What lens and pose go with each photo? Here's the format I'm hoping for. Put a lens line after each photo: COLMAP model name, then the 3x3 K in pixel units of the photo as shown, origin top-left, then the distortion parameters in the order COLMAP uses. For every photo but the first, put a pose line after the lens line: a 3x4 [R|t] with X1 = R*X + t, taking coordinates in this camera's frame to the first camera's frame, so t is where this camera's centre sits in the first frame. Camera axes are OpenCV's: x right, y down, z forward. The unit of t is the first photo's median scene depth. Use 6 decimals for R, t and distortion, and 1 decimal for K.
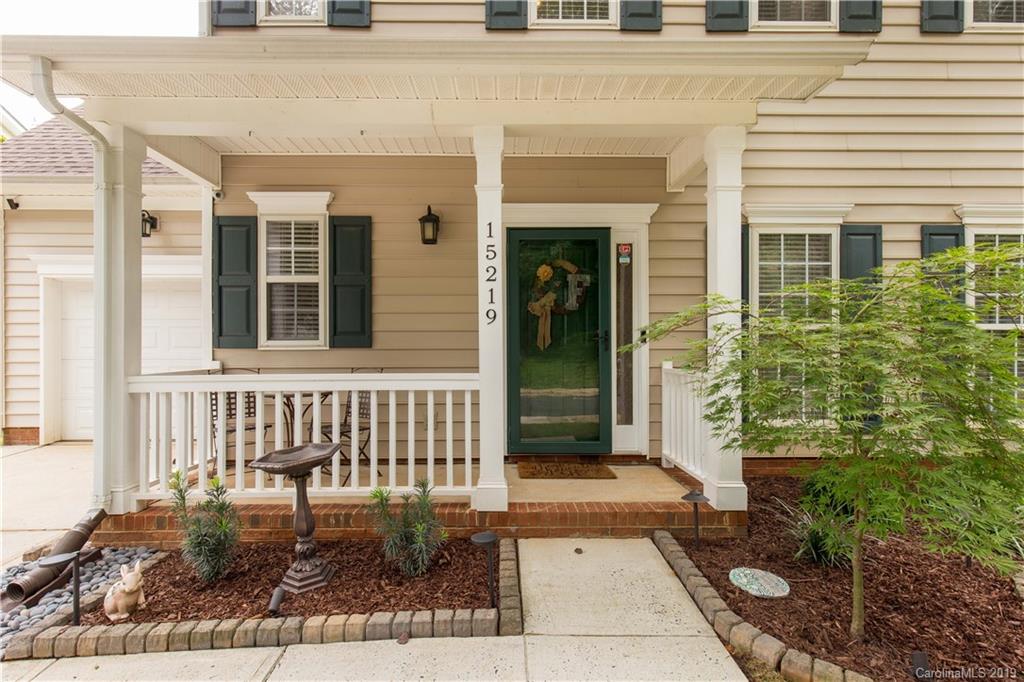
lens RADIAL K [[531.5, 0, 508.2], [0, 531.5, 337.2], [0, 0, 1]] dist [0.006804, 0.000980]
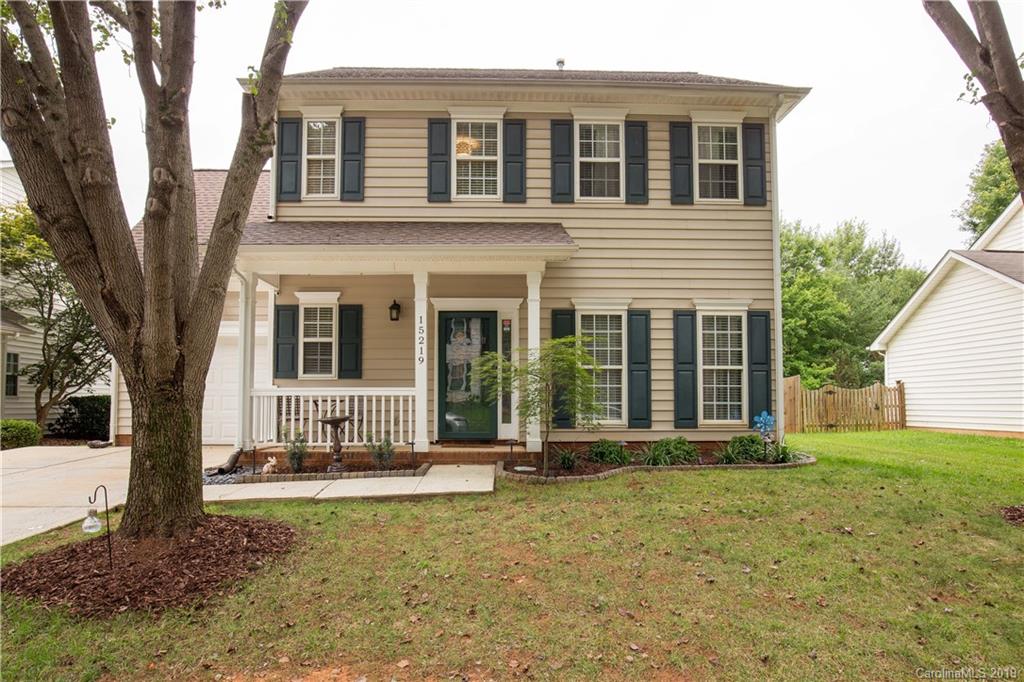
lens RADIAL K [[633.7, 0, 507.8], [0, 633.7, 351.5], [0, 0, 1]] dist [-0.038602, -0.002465]
pose [[0.999926, 0.002362, 0.011932, 0.207585], [-0.001643, 0.998204, -0.059881, 0.055927], [-0.012052, 0.059857, 0.998134, -1.121408]]
